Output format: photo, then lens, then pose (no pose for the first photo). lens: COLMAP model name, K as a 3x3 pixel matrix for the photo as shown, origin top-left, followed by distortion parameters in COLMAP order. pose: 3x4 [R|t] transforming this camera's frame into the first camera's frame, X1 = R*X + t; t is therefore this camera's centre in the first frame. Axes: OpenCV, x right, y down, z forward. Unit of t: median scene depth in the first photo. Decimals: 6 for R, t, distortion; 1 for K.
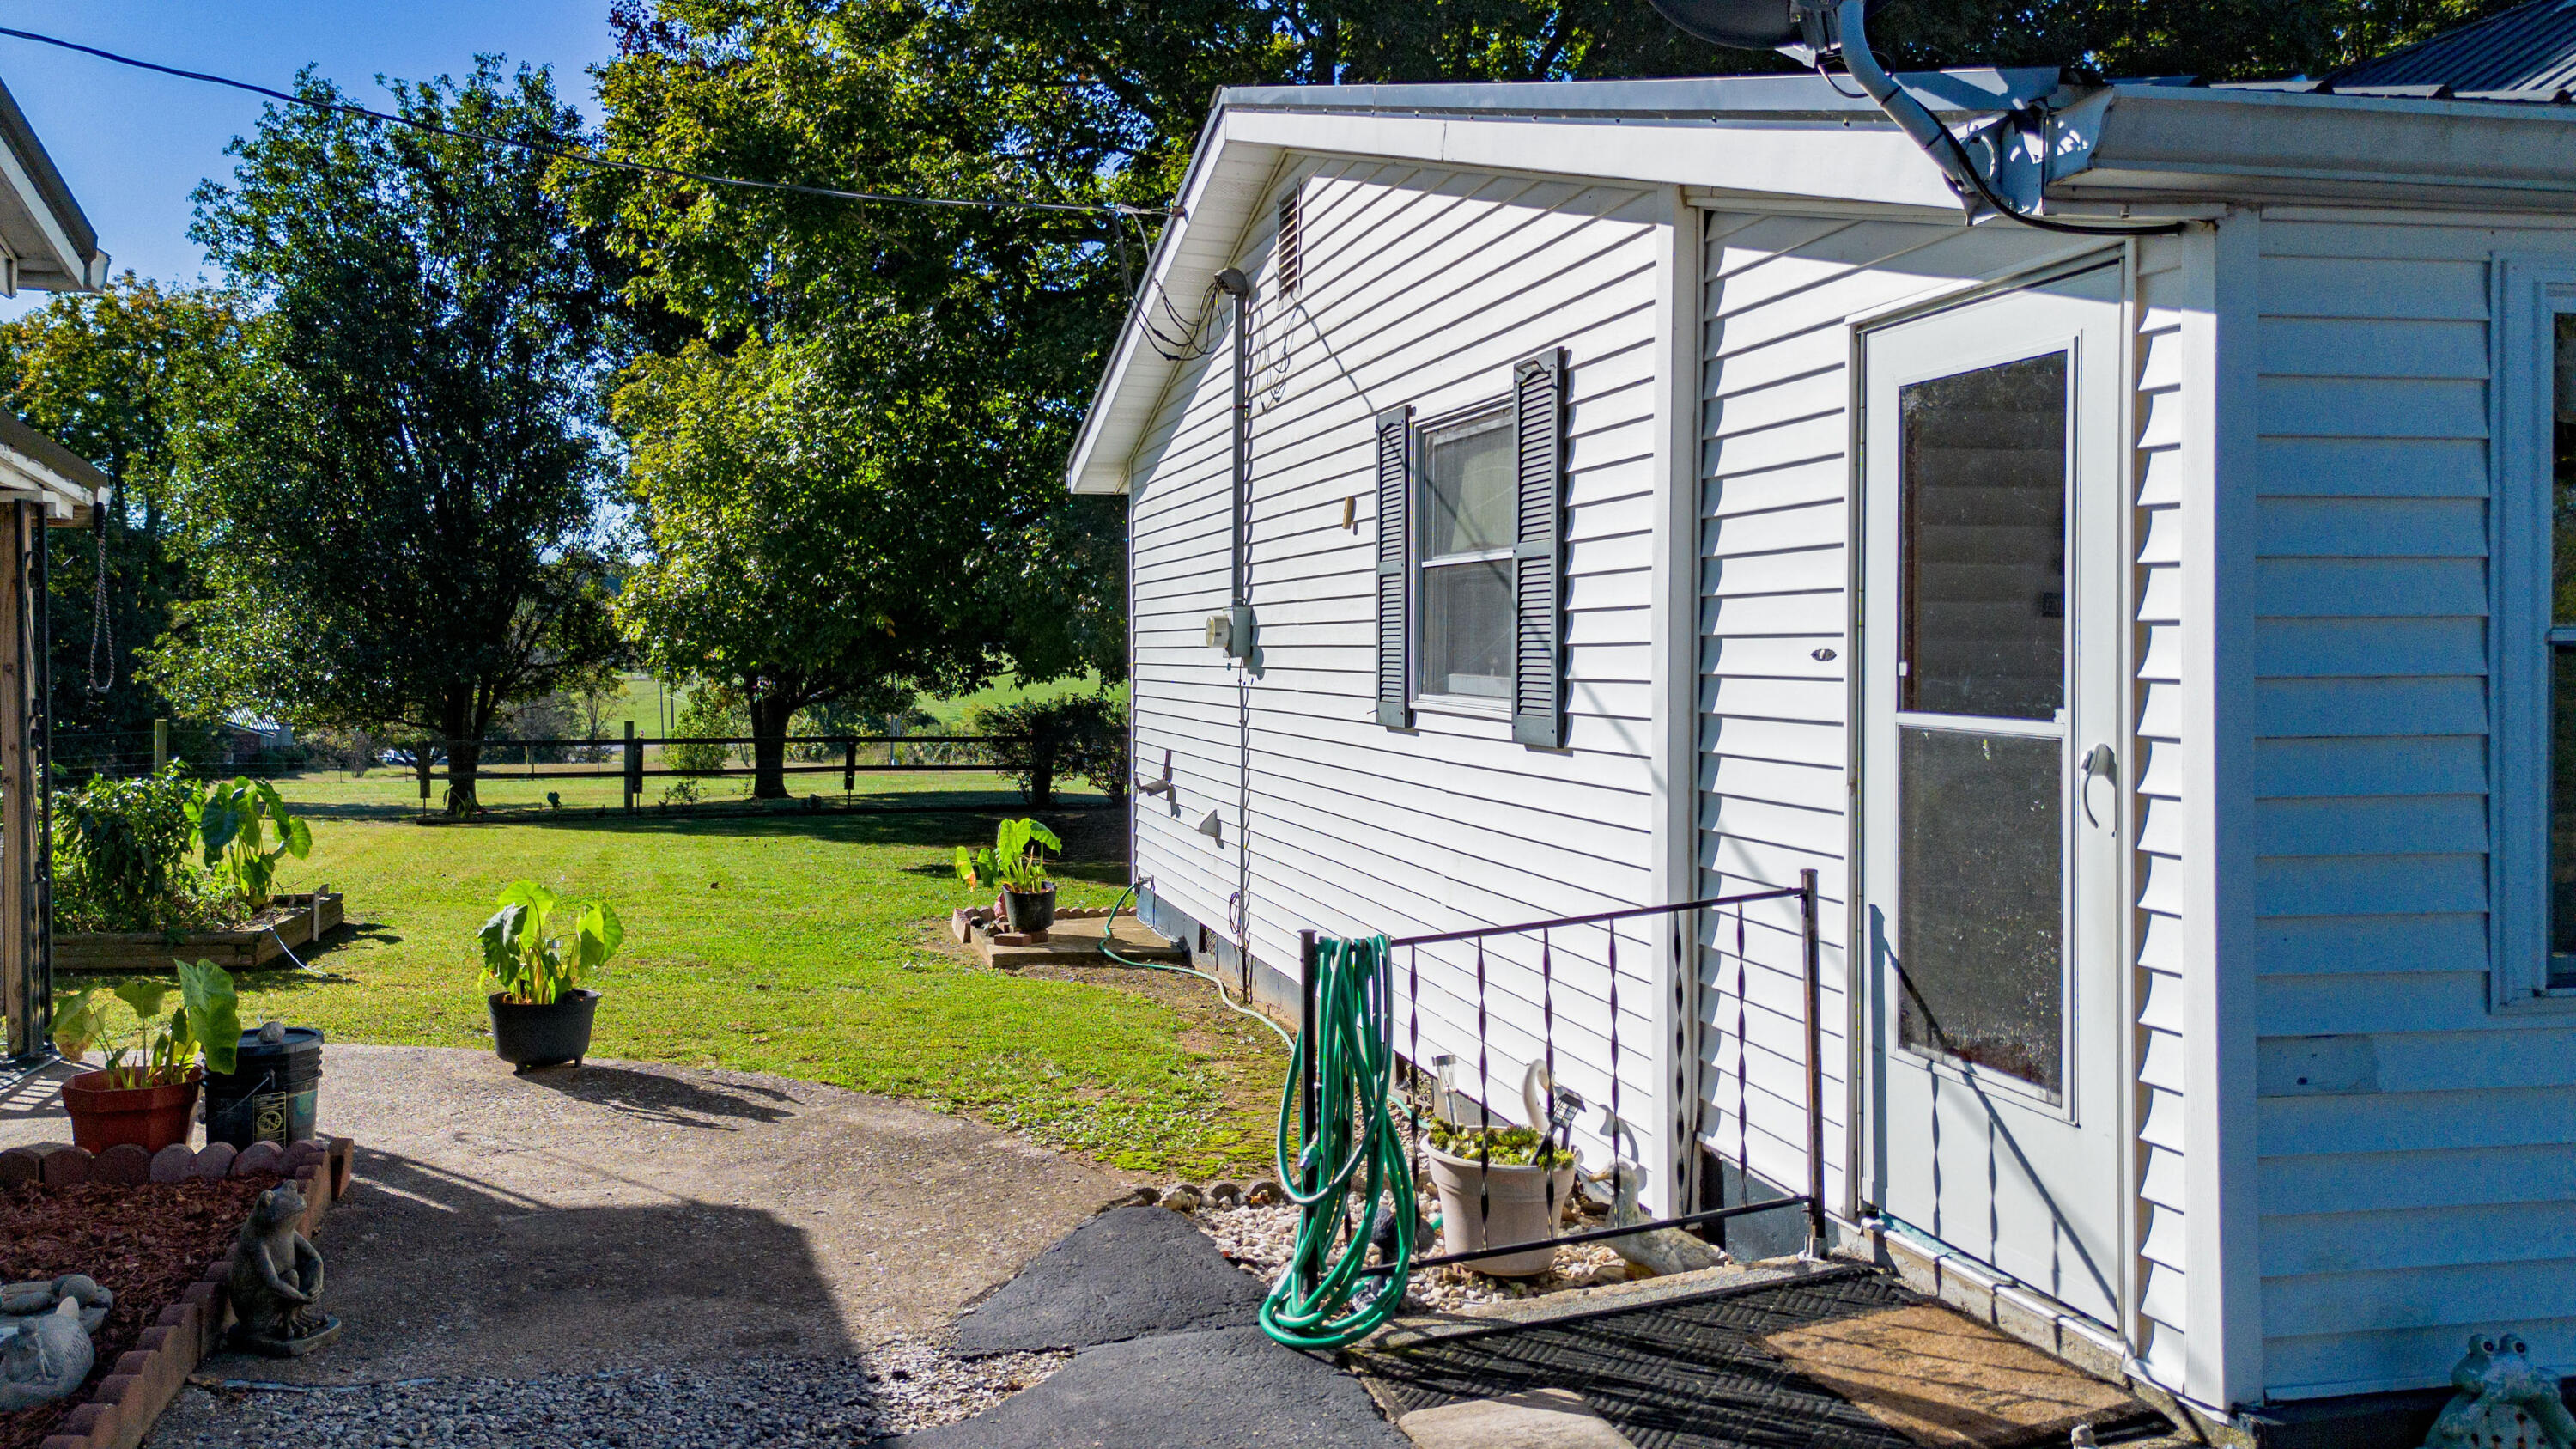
lens RADIAL K [[1868.9, 0, 1288.0], [0, 1868.9, 724.5], [0, 0, 1]] dist [0.081600, -0.092748]
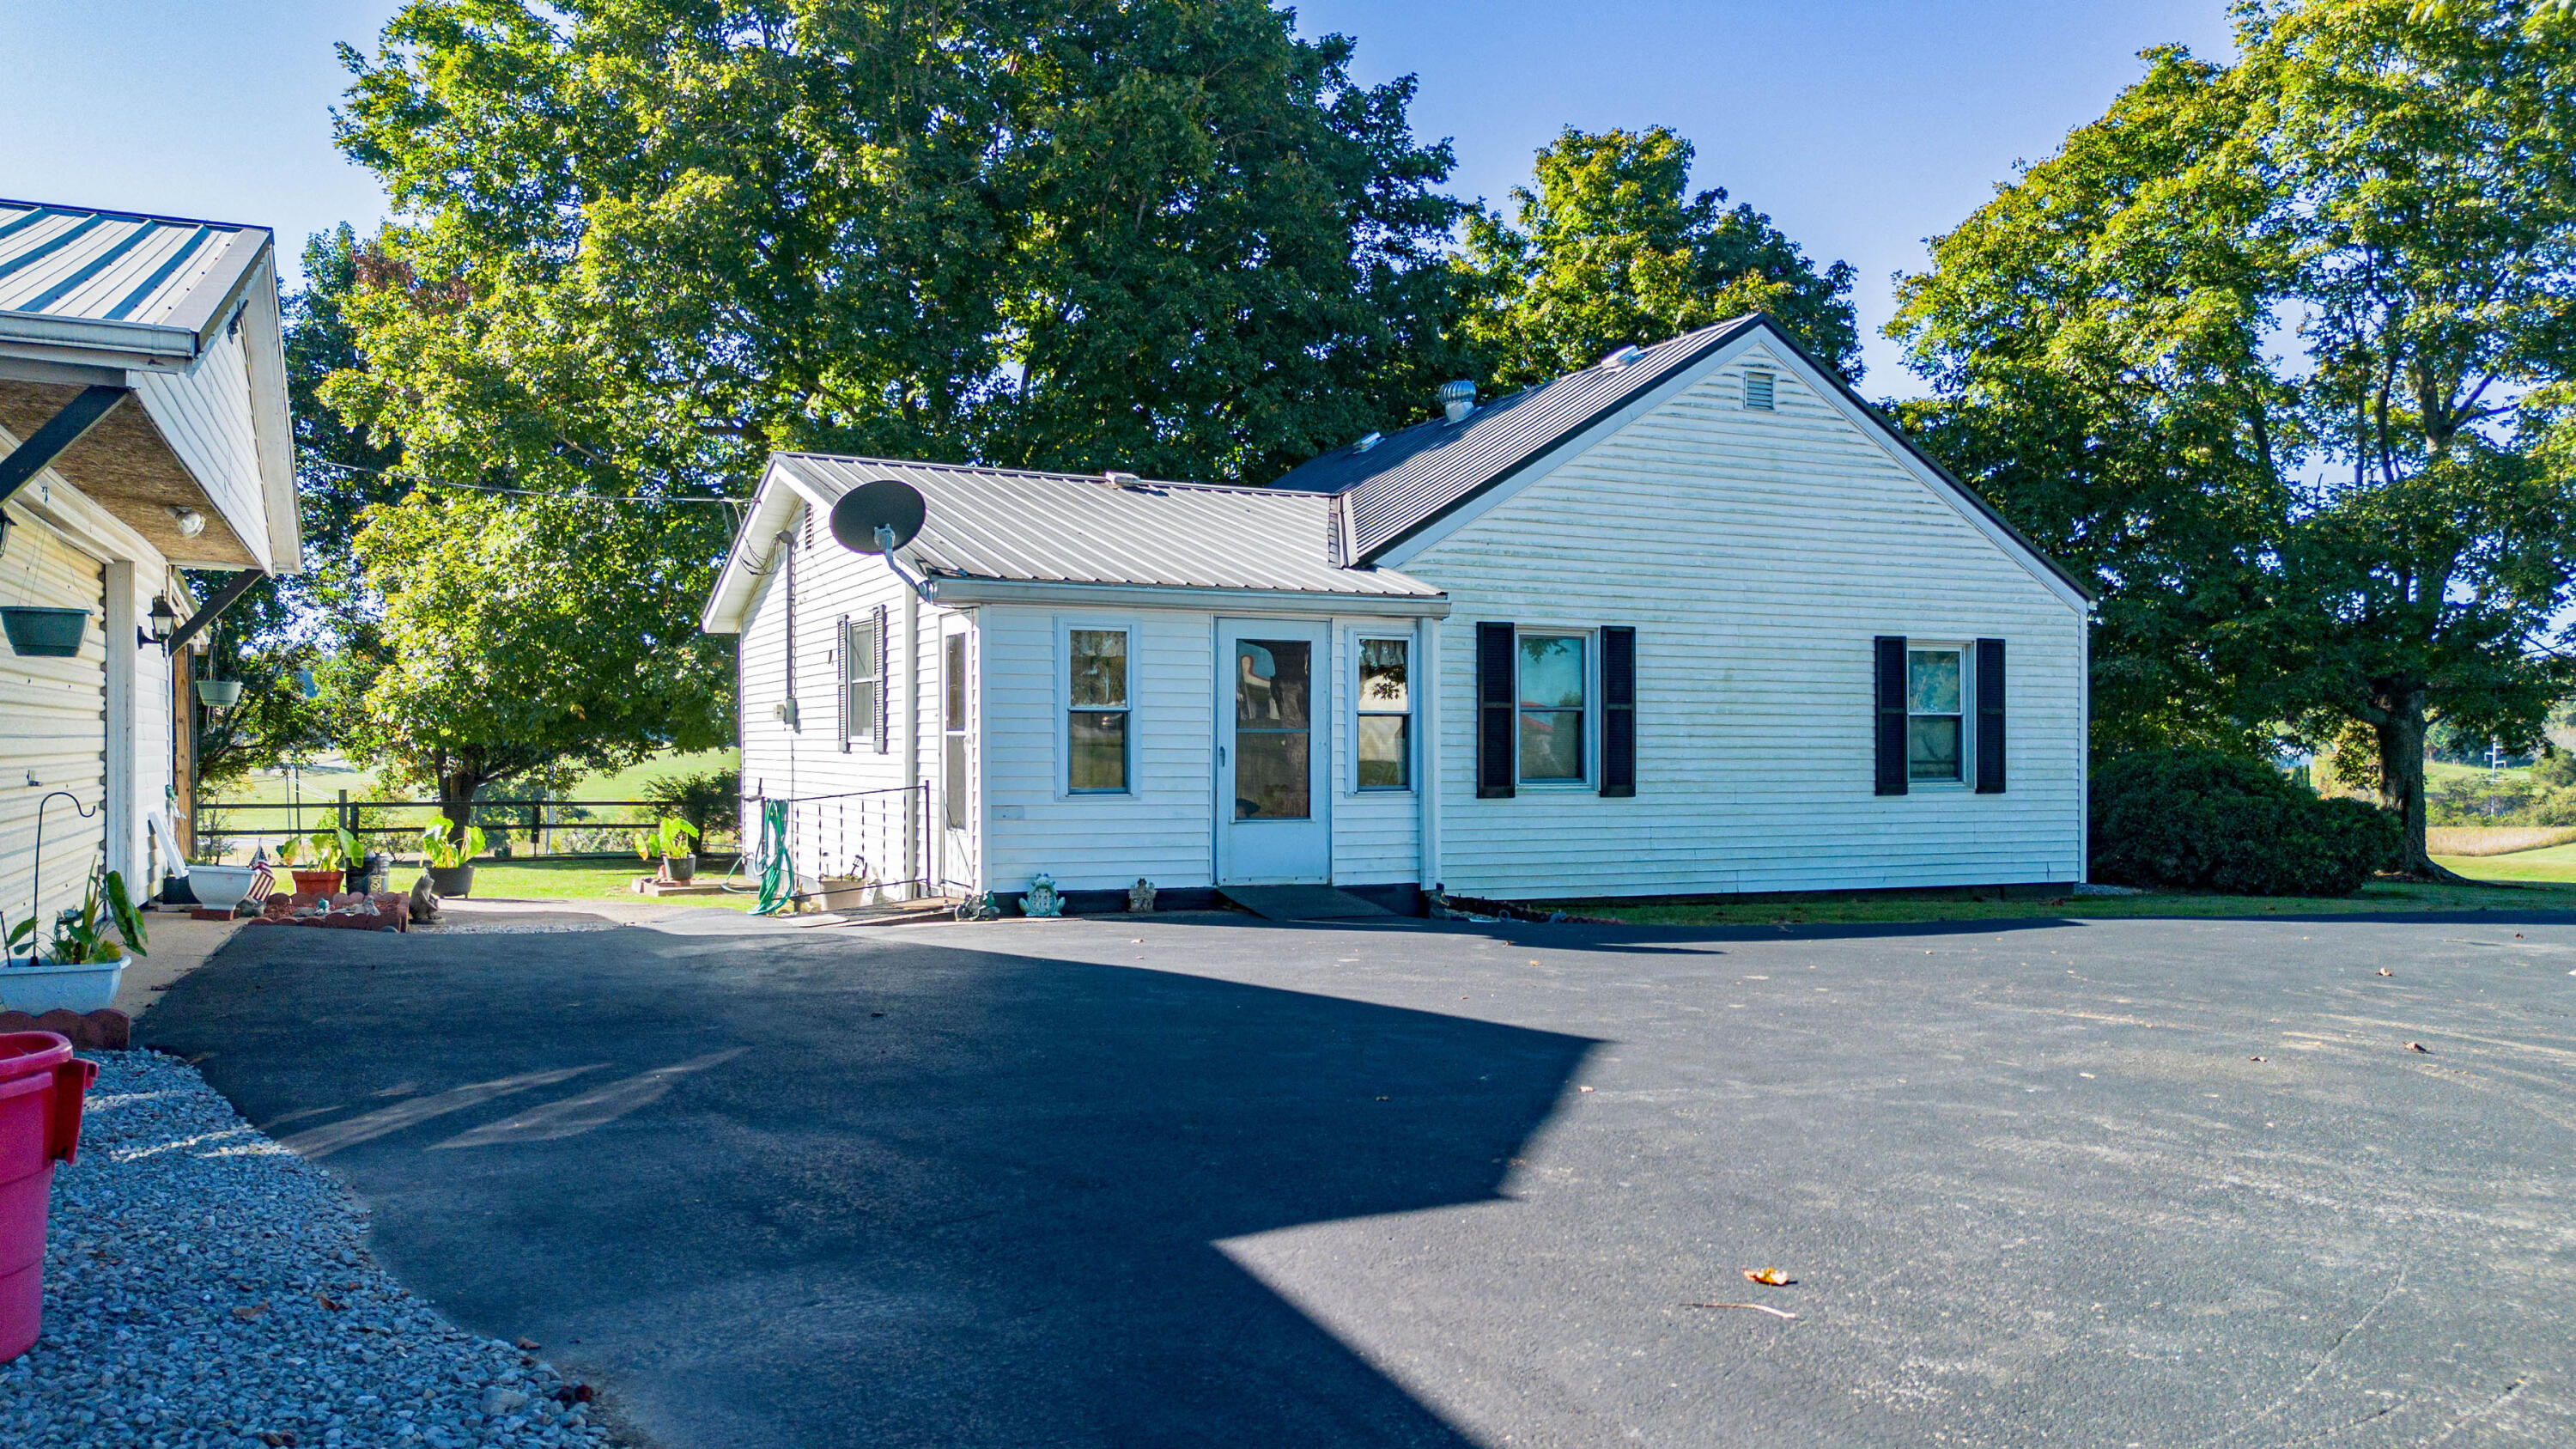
lens RADIAL K [[1869.9, 0, 1272.3], [0, 1869.9, 792.5], [0, 0, 1]] dist [0.084789, -0.087526]
pose [[0.986688, -0.002791, 0.162599, 0.082205], [0.005107, 0.999891, -0.013826, 0.035284], [-0.162543, 0.014472, 0.986595, -0.559563]]
